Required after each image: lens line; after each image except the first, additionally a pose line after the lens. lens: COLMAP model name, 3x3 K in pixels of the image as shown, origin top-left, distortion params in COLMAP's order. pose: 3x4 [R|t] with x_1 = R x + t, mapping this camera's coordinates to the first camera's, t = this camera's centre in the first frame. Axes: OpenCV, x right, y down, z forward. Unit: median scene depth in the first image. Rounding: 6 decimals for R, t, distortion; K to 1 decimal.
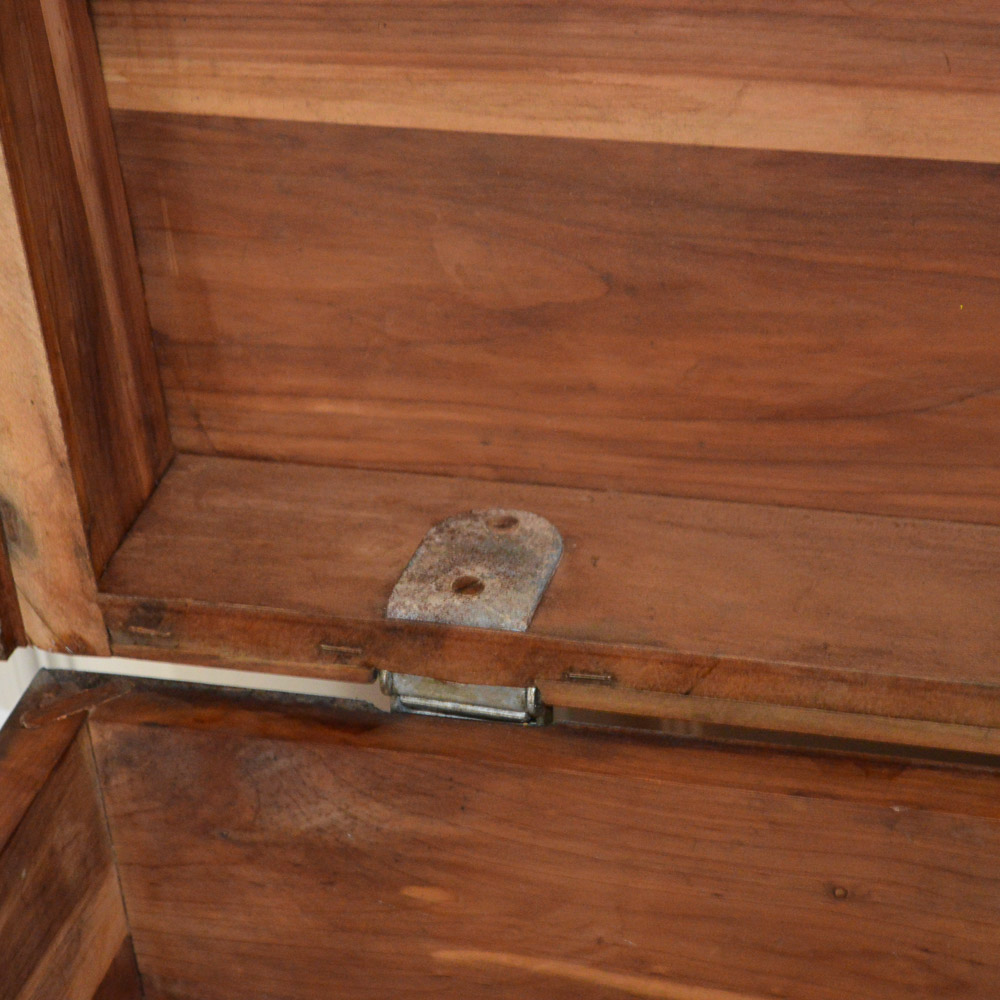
lens RADIAL K [[3485.5, 0, 500.2], [0, 3485.5, 502.3], [0, 0, 1]] dist [0.111561, 0.000000]
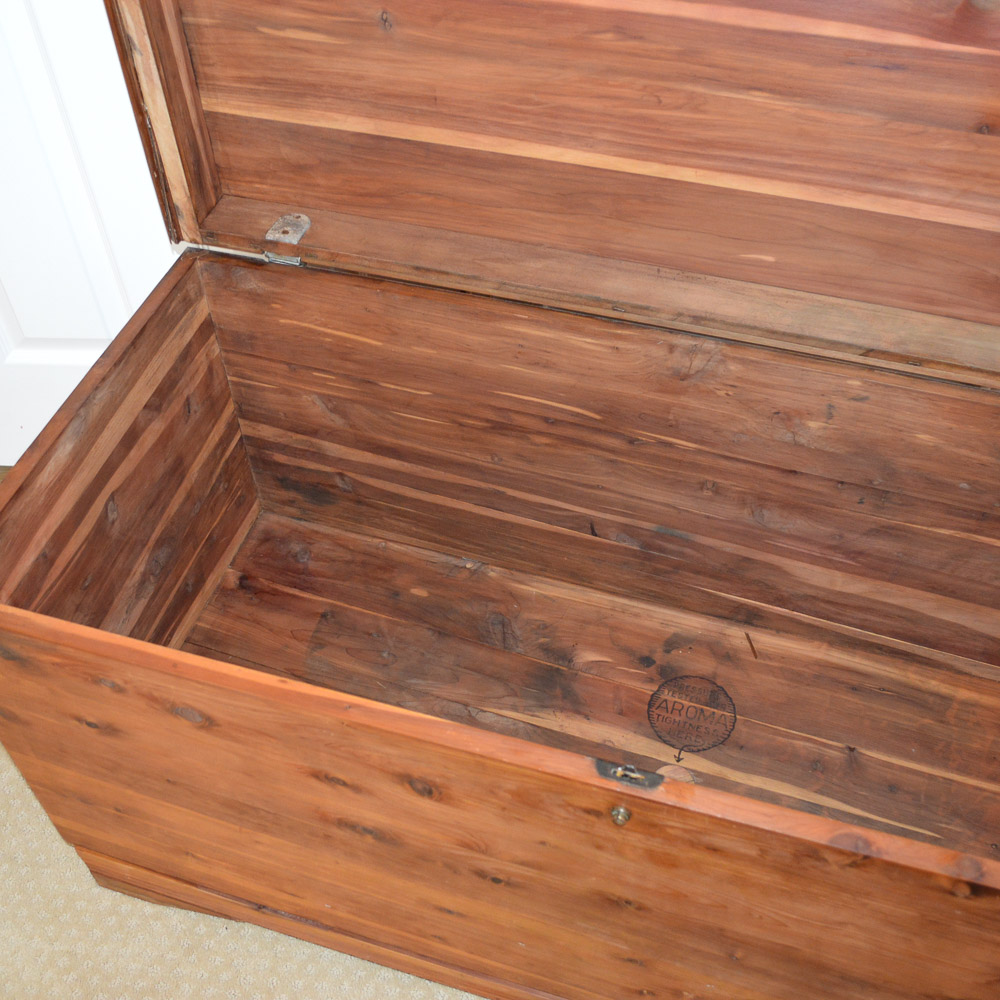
lens RADIAL K [[1271.8, 0, 499.7], [0, 1271.8, 497.0], [0, 0, 1]] dist [-0.080808, 0.000000]
pose [[0.997960, 0.056970, 0.028829, 0.218407], [-0.062097, 0.971044, 0.230689, -0.032865], [-0.014851, -0.232009, 0.972600, -0.544005]]
